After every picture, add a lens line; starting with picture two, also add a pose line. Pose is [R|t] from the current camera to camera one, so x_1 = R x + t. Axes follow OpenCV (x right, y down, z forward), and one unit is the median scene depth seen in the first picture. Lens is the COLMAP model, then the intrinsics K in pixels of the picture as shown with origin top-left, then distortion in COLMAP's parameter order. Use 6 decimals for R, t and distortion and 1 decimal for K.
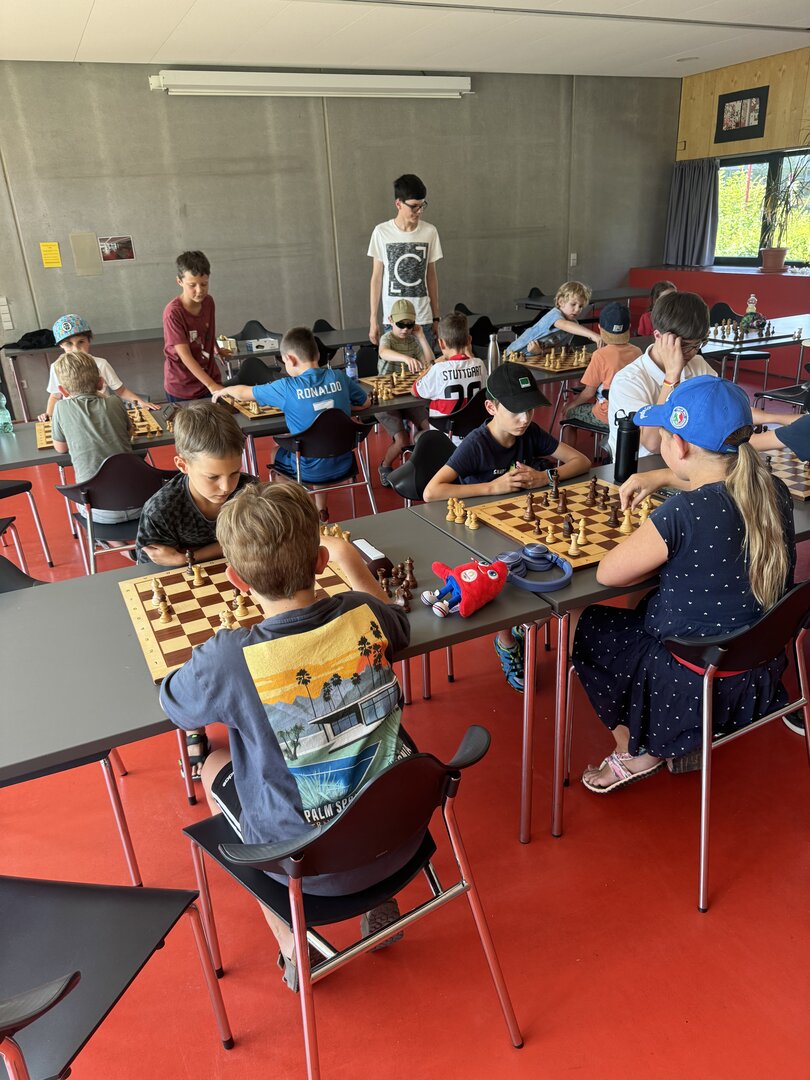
lens RADIAL K [[753.0, 0, 405.0], [0, 753.0, 540.0], [0, 0, 1]] dist [0.031675, -0.033879]
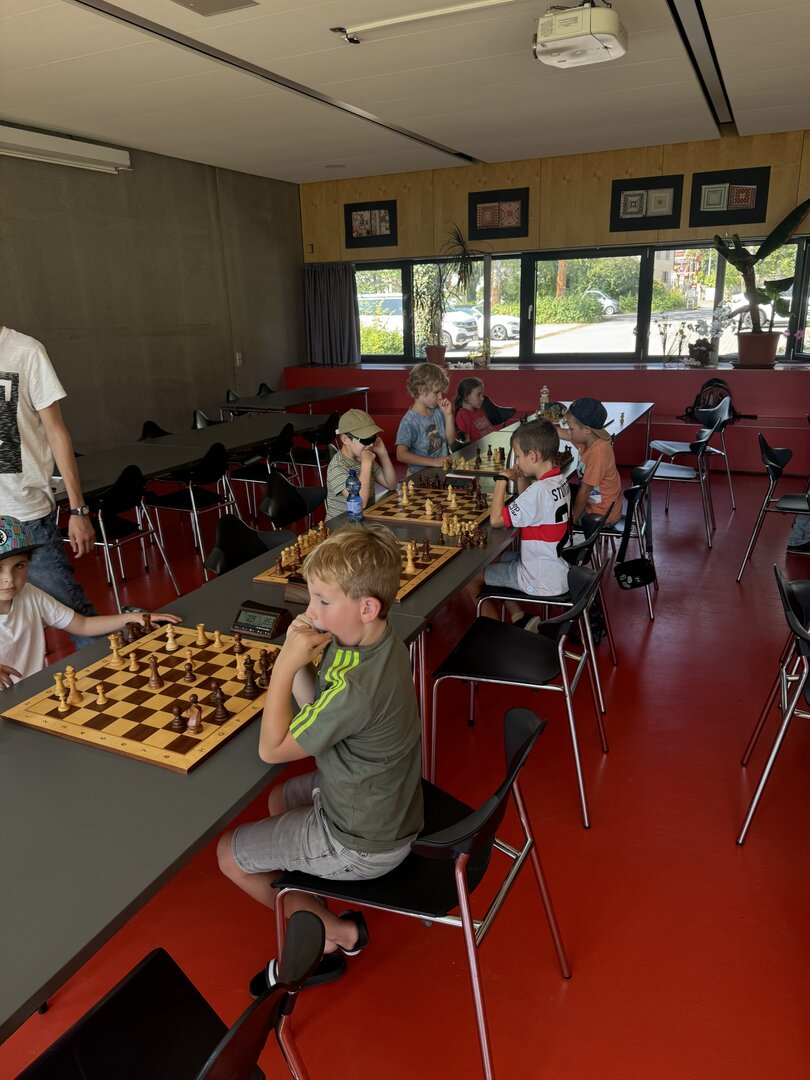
lens RADIAL K [[780.2, 0, 424.6], [0, 780.2, 543.6], [0, 0, 1]] dist [-0.005154, 0.002104]
pose [[0.786942, -0.156944, 0.596733, -0.210482], [0.231505, 0.971560, -0.049772, -0.063513], [-0.571950, 0.177314, 0.800895, 0.179069]]
